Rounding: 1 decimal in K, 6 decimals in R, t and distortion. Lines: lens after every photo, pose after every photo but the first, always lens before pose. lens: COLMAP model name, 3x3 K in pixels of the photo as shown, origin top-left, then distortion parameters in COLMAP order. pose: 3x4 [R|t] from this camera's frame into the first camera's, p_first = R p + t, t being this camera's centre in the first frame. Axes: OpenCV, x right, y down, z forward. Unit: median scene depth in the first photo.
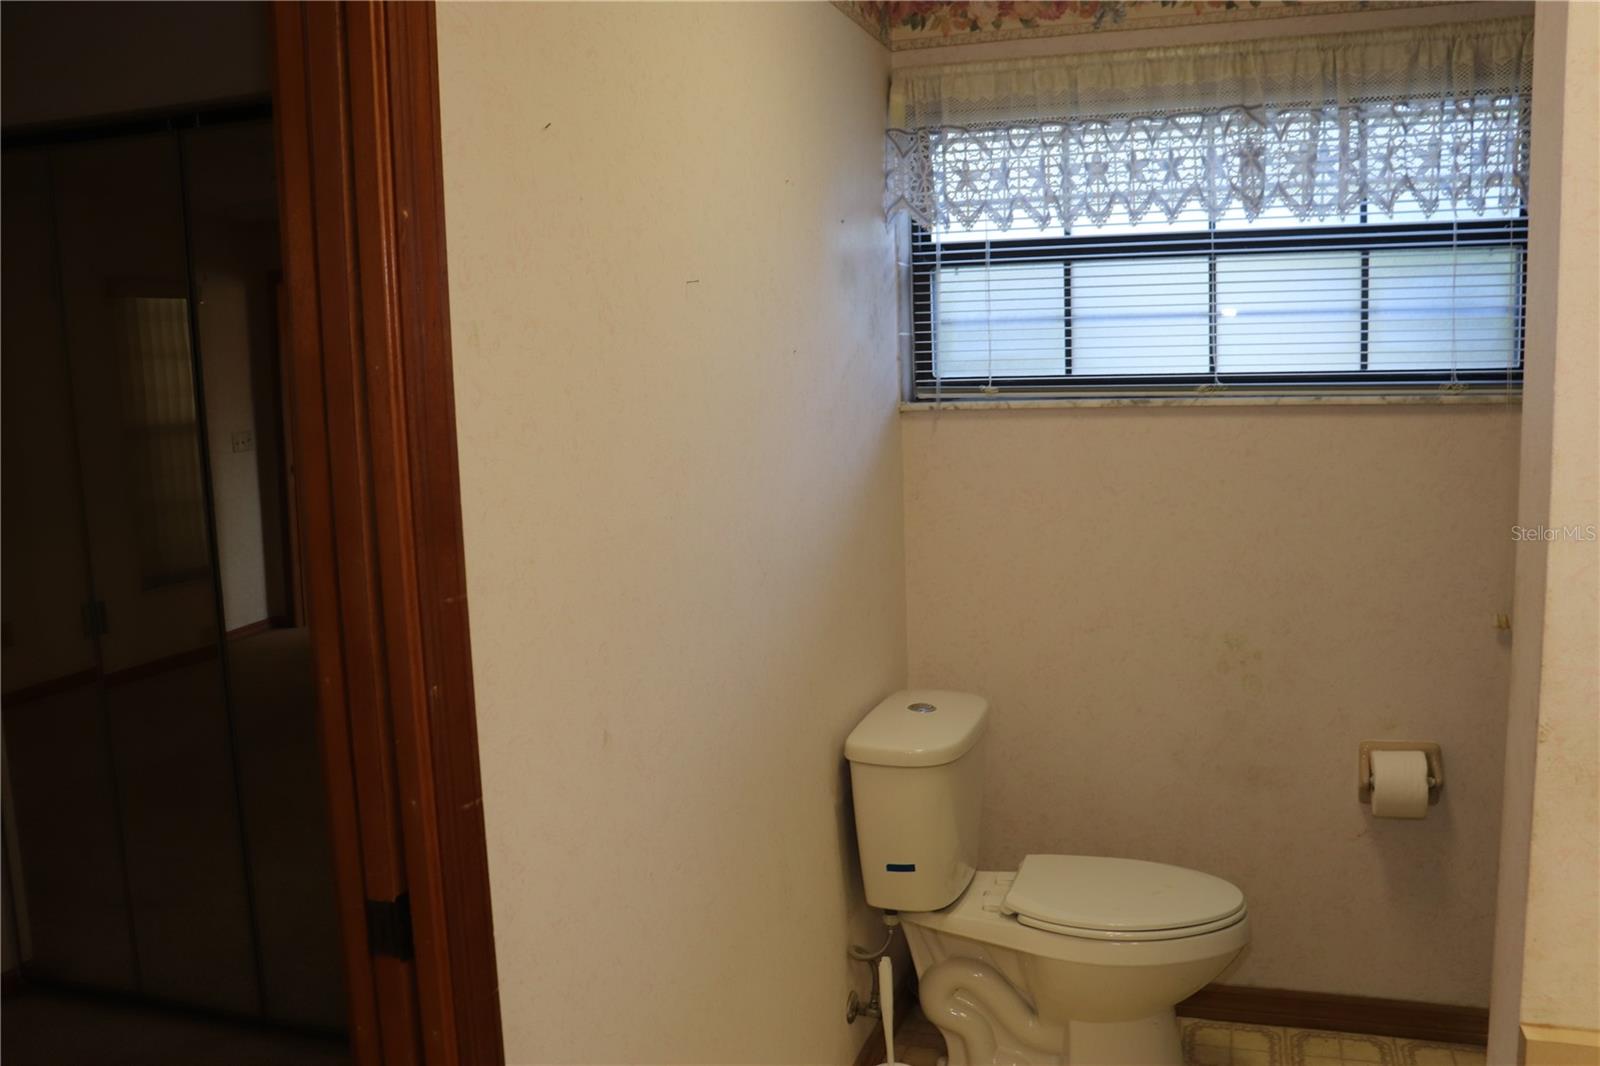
lens RADIAL K [[1311.0, 0, 801.8], [0, 1311.0, 544.2], [0, 0, 1]] dist [-0.171814, 0.150975]
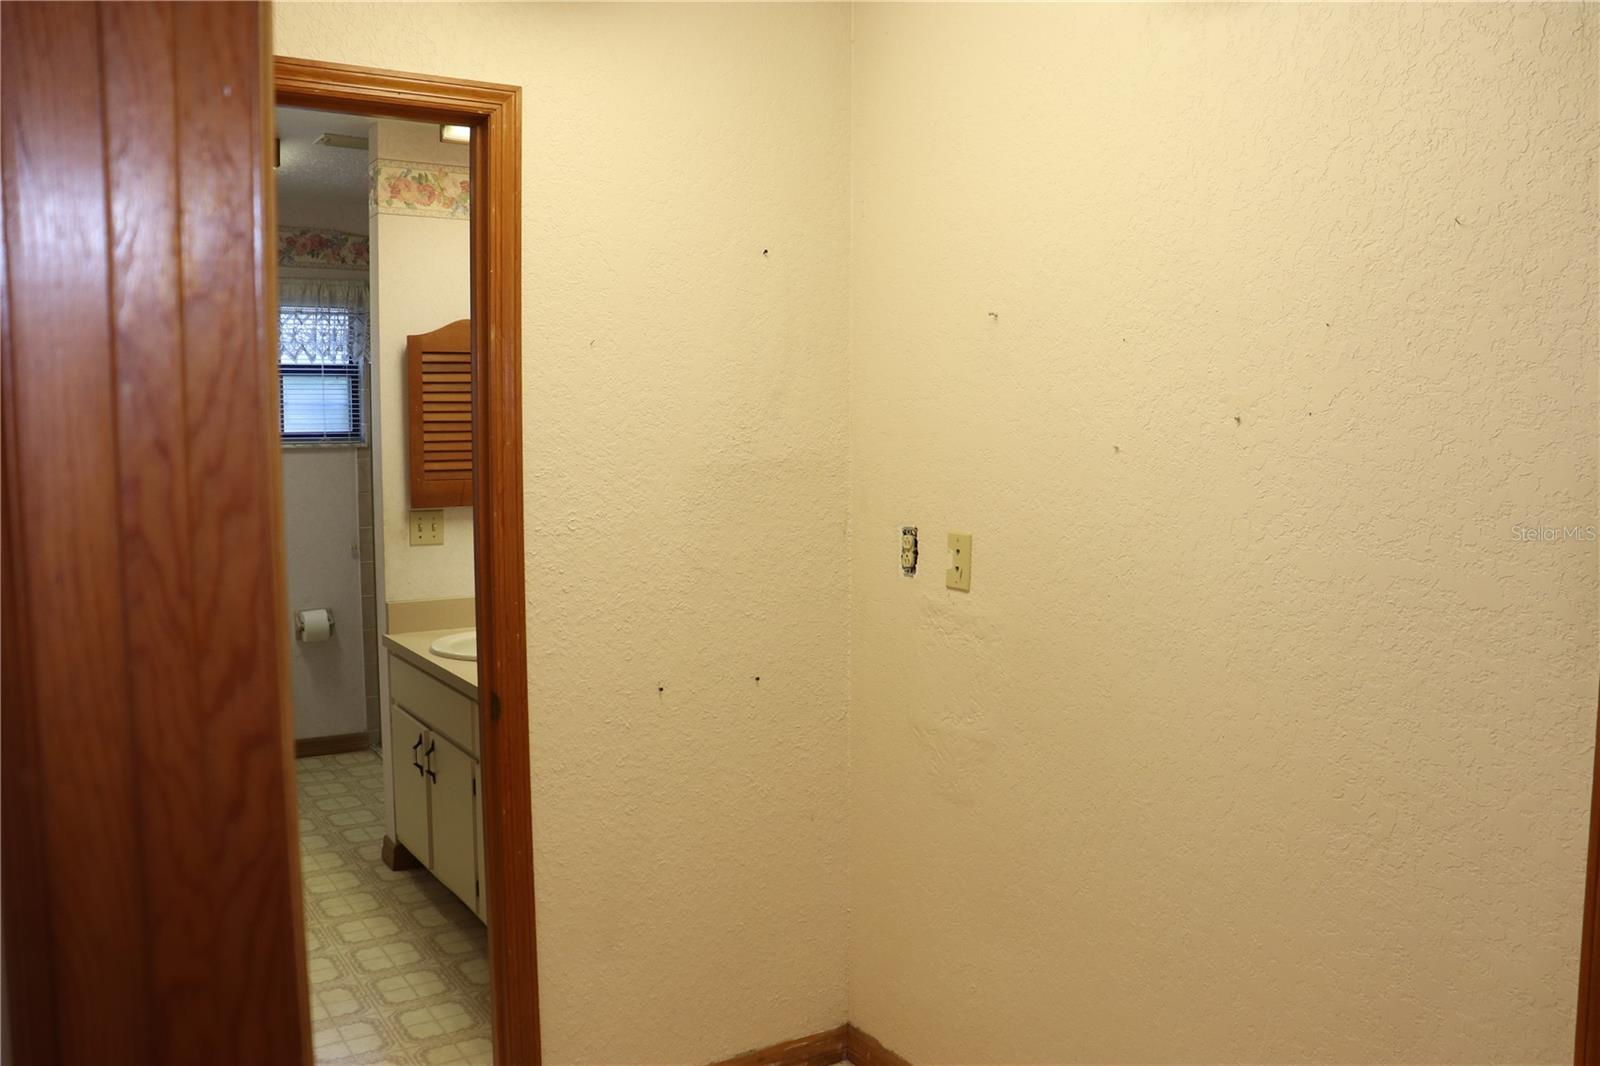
lens RADIAL K [[1311.0, 0, 804.1], [0, 1311.0, 544.3], [0, 0, 1]] dist [-0.171814, 0.150975]
pose [[0.633325, -0.045269, 0.772561, -0.690769], [0.080912, 0.996690, -0.007927, 0.141440], [-0.769645, 0.067530, 0.634891, -1.046091]]
